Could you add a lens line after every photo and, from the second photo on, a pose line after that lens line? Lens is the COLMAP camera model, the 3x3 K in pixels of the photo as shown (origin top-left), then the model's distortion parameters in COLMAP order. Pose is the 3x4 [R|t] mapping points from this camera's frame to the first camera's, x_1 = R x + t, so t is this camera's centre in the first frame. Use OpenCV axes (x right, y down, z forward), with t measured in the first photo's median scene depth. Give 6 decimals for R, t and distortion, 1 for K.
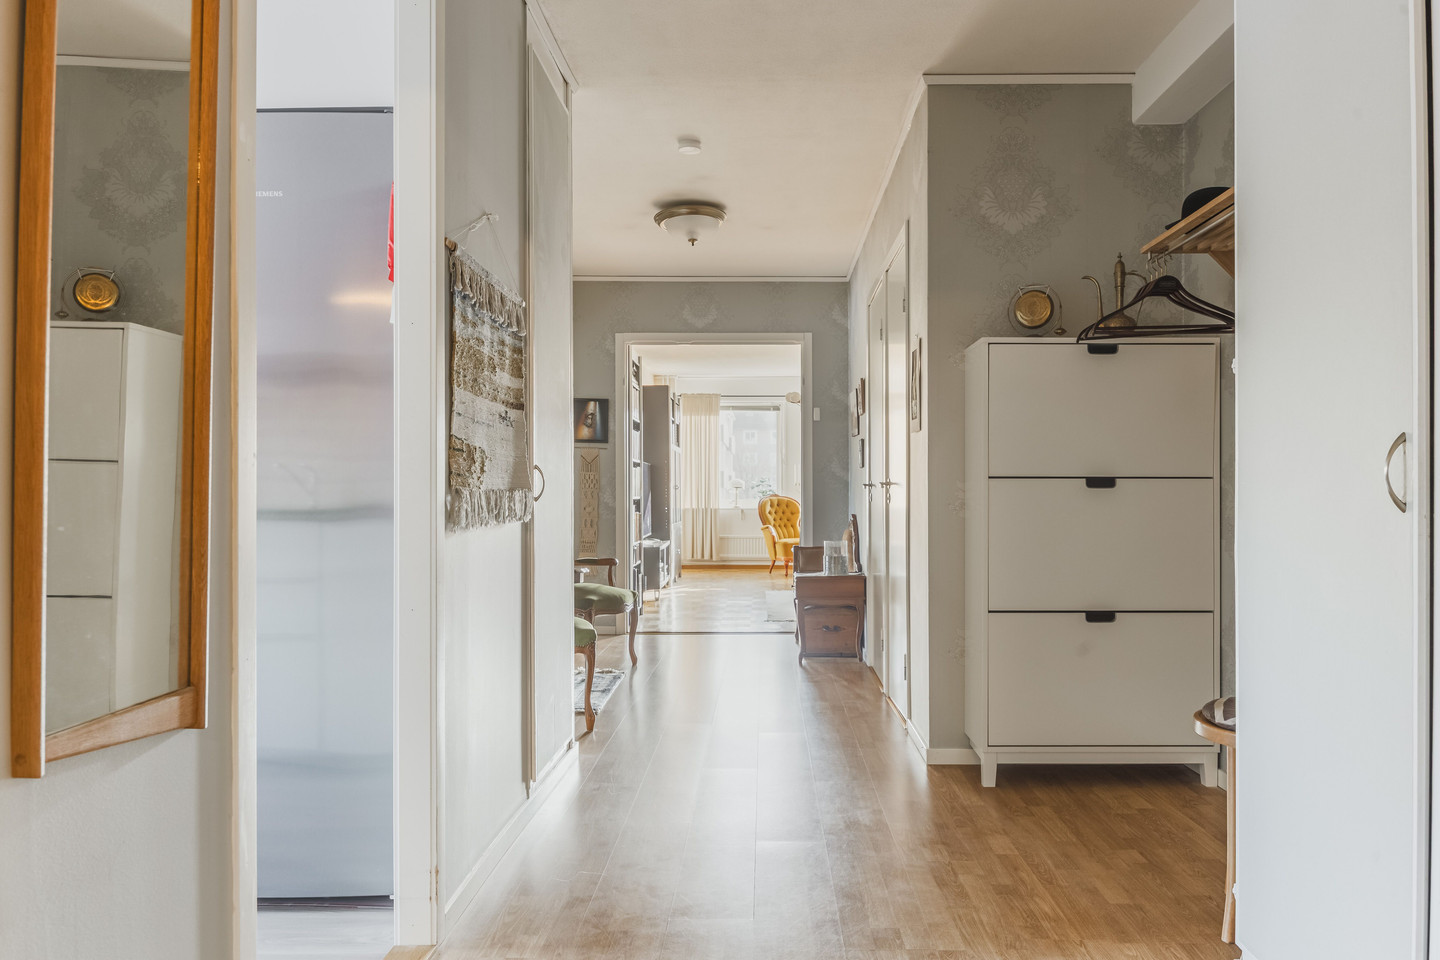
lens RADIAL K [[993.7, 0, 726.6], [0, 993.7, 482.7], [0, 0, 1]] dist [-0.006799, -0.001653]
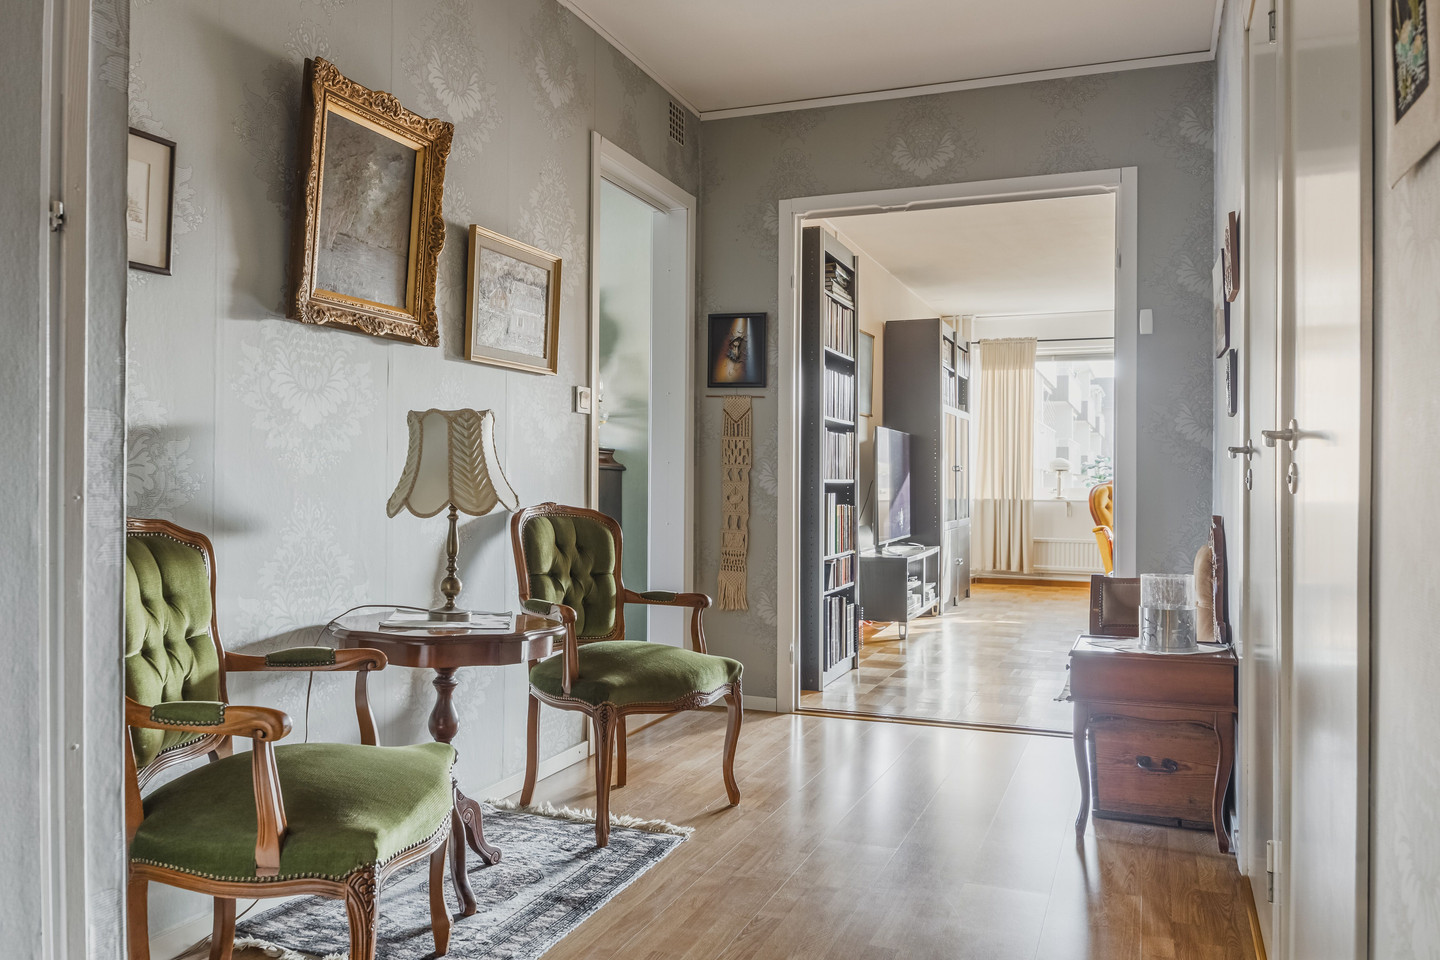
lens RADIAL K [[1062.4, 0, 709.3], [0, 1062.4, 477.6], [0, 0, 1]] dist [-0.007701, -0.010303]
pose [[0.938942, 0.006348, -0.344018, 0.066876], [-0.003631, 0.999957, 0.008540, 0.008425], [0.344057, -0.006770, 0.938924, 0.394925]]
